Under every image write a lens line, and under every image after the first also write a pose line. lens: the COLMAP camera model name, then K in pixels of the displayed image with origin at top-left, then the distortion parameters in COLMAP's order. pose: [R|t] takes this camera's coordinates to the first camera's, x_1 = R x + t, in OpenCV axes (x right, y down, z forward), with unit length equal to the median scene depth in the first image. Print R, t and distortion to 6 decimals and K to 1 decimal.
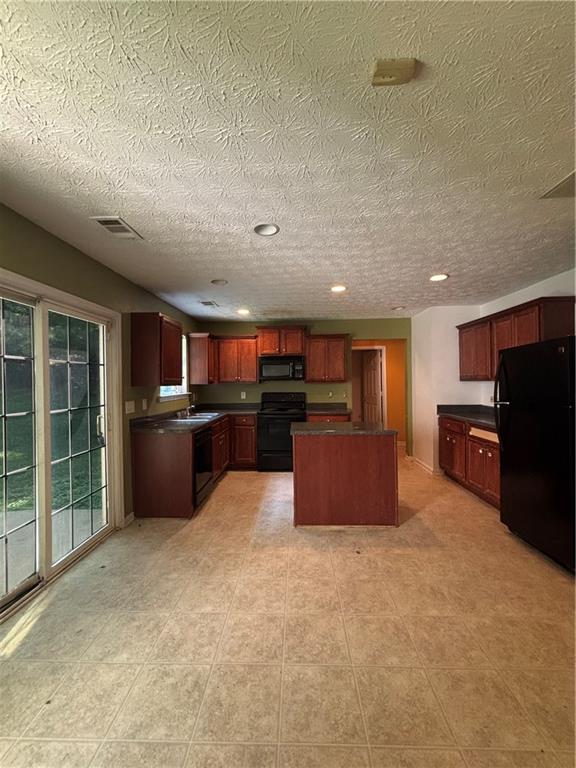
lens RADIAL K [[308.3, 0, 288.7], [0, 308.3, 382.0], [0, 0, 1]] dist [0.002694, -0.000200]
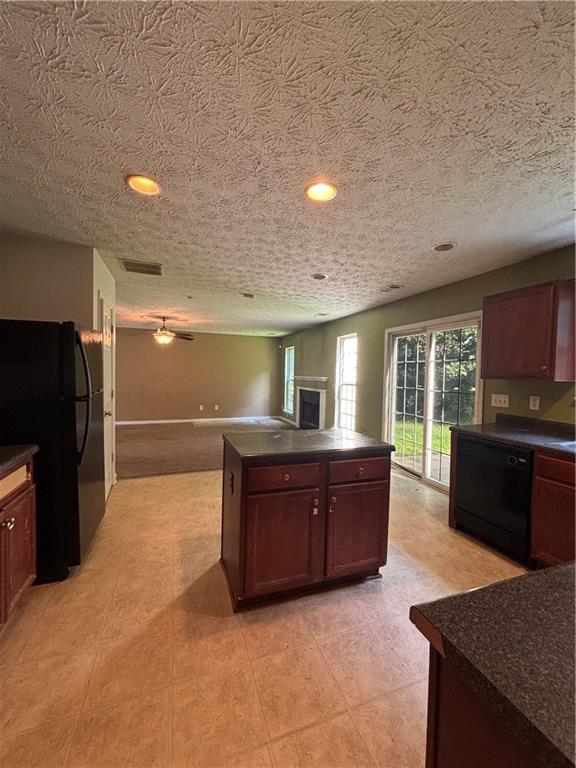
lens RADIAL K [[308.3, 0, 288.7], [0, 308.3, 382.0], [0, 0, 1]] dist [0.002694, -0.000200]
pose [[-0.926299, 0.003828, -0.376770, 0.485284], [-0.010160, 0.999331, 0.035131, -0.003300], [0.376653, 0.036369, -0.925640, 1.758452]]
